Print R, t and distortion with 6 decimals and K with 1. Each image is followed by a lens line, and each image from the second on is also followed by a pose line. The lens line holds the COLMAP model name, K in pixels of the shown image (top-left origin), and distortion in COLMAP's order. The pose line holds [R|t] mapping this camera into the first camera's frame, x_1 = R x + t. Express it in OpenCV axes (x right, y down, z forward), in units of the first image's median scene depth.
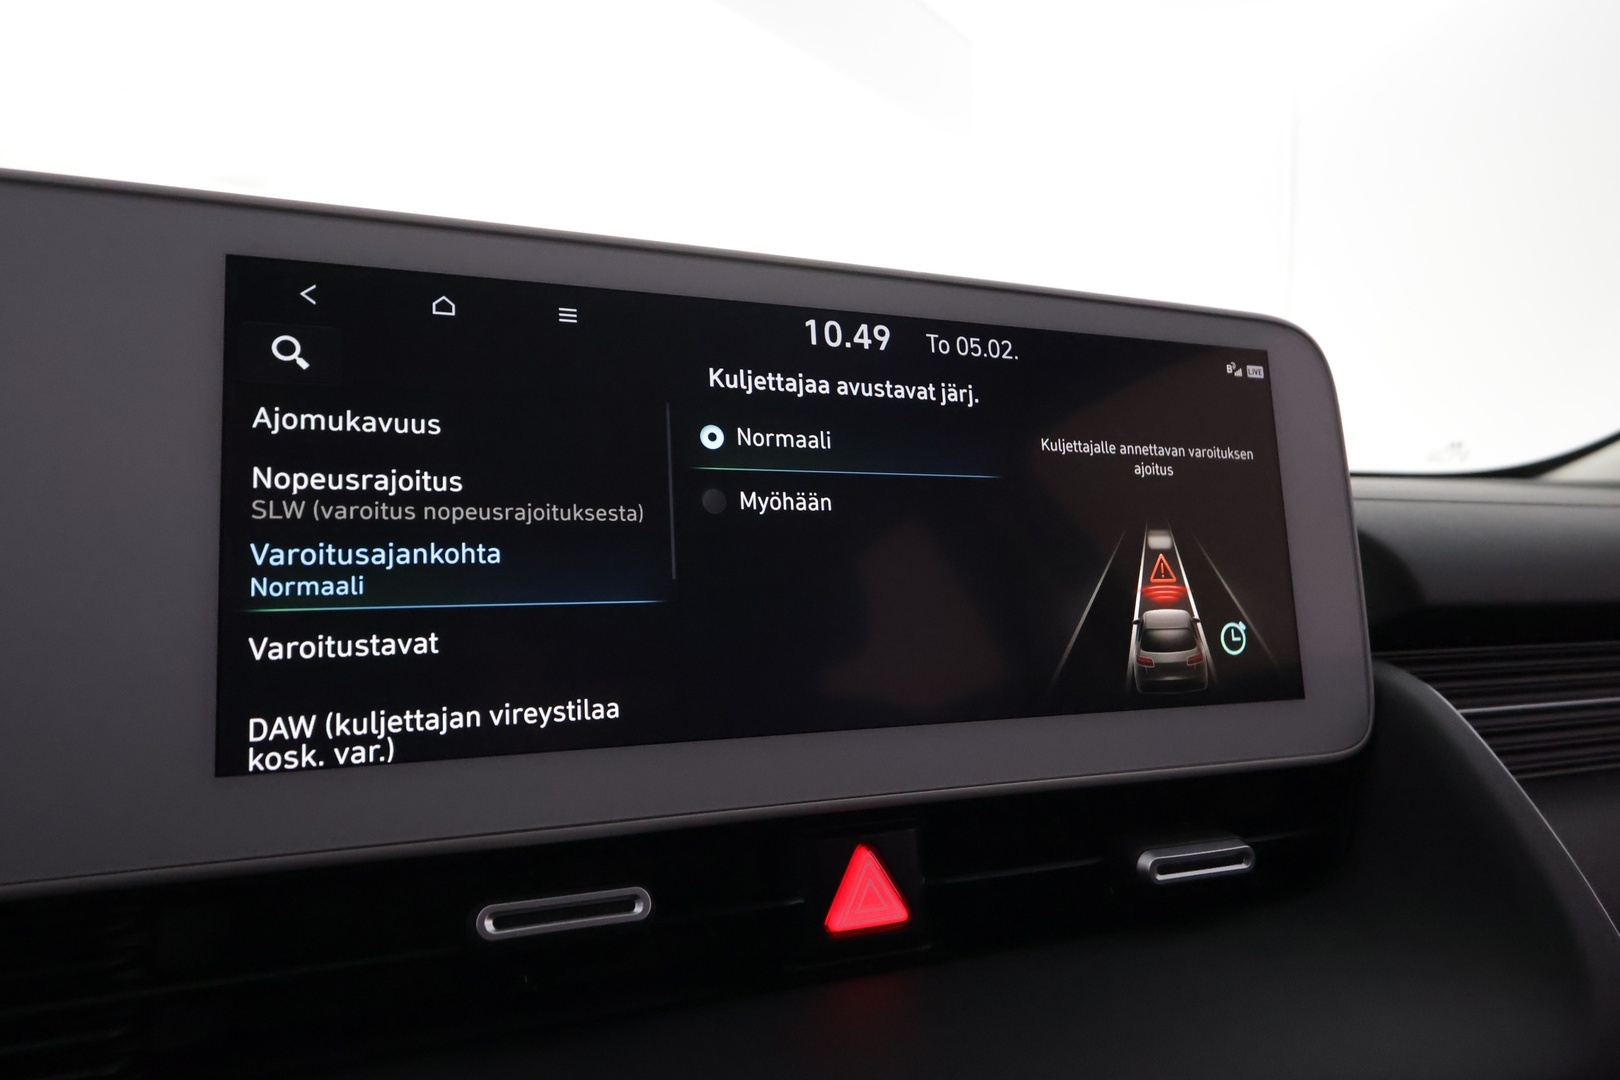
lens RADIAL K [[1078.9, 0, 813.1], [0, 1078.9, 524.0], [0, 0, 1]] dist [-0.044028, 0.017359]
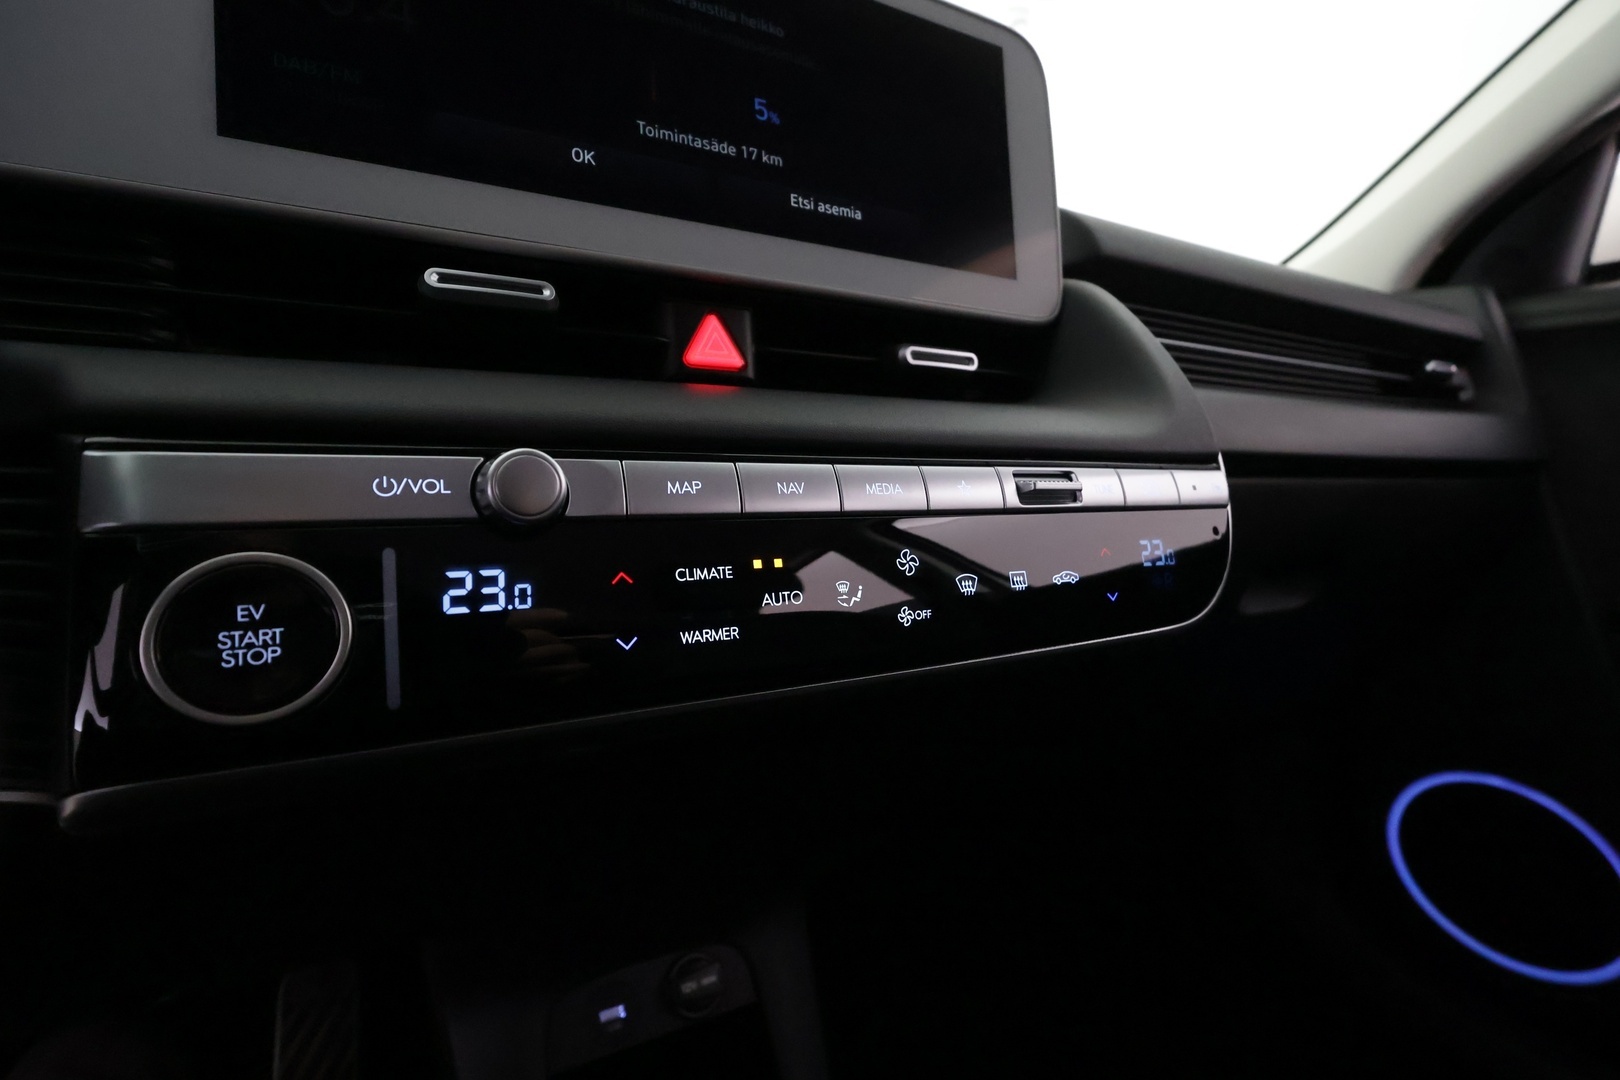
lens RADIAL K [[748.4, 0, 807.4], [0, 748.4, 547.5], [0, 0, 1]] dist [-0.004293, 0.001037]
pose [[0.994563, 0.002916, 0.104097, 0.060099], [-0.013624, 0.994660, 0.102307, 0.433913], [-0.103242, -0.103169, 0.989291, -0.051019]]
